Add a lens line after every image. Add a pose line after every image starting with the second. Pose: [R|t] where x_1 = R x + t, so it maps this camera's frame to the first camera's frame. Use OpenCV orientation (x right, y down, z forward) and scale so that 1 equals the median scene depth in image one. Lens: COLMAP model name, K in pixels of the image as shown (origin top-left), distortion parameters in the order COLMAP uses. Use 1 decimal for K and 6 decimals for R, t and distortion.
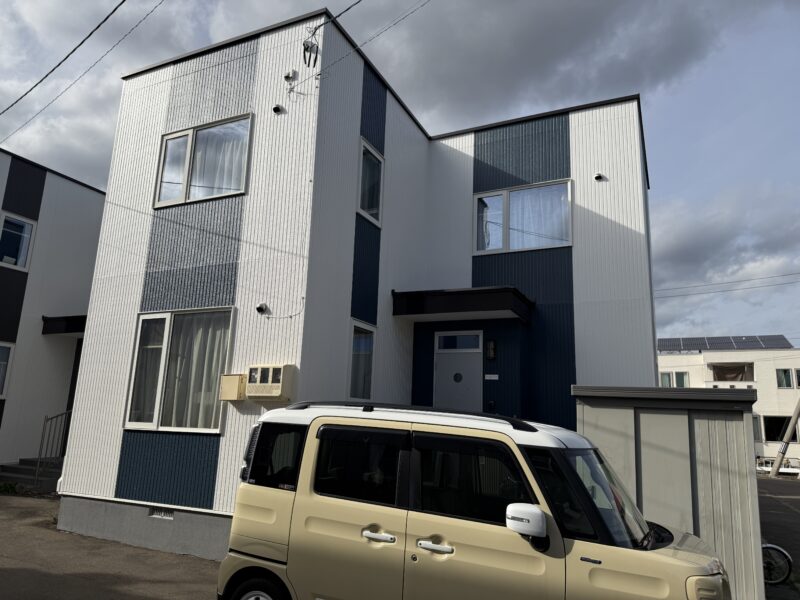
lens RADIAL K [[556.6, 0, 399.9], [0, 556.6, 302.4], [0, 0, 1]] dist [0.032990, -0.049590]
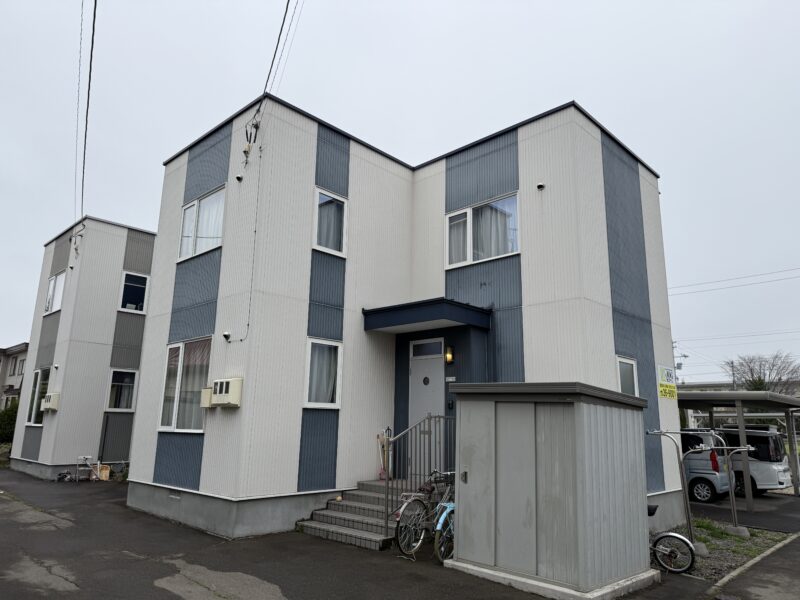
lens RADIAL K [[556.6, 0, 416.3], [0, 556.6, 297.0], [0, 0, 1]] dist [0.032990, -0.049590]
pose [[0.952275, -0.088775, -0.292047, 0.463140], [0.083528, 0.996041, -0.030414, -0.001870], [0.293590, 0.004568, 0.955920, -0.090338]]
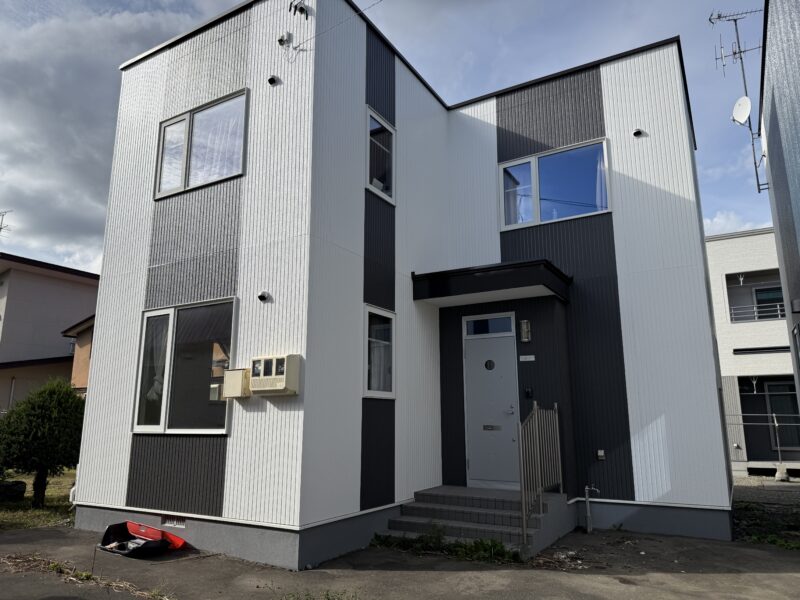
lens RADIAL K [[556.6, 0, 399.6], [0, 556.6, 307.2], [0, 0, 1]] dist [0.032990, -0.049590]
pose [[0.995232, -0.054703, -0.080747, 0.038985], [0.055160, 0.998472, 0.003445, 0.032050], [0.080435, -0.007883, 0.996729, 0.087611]]
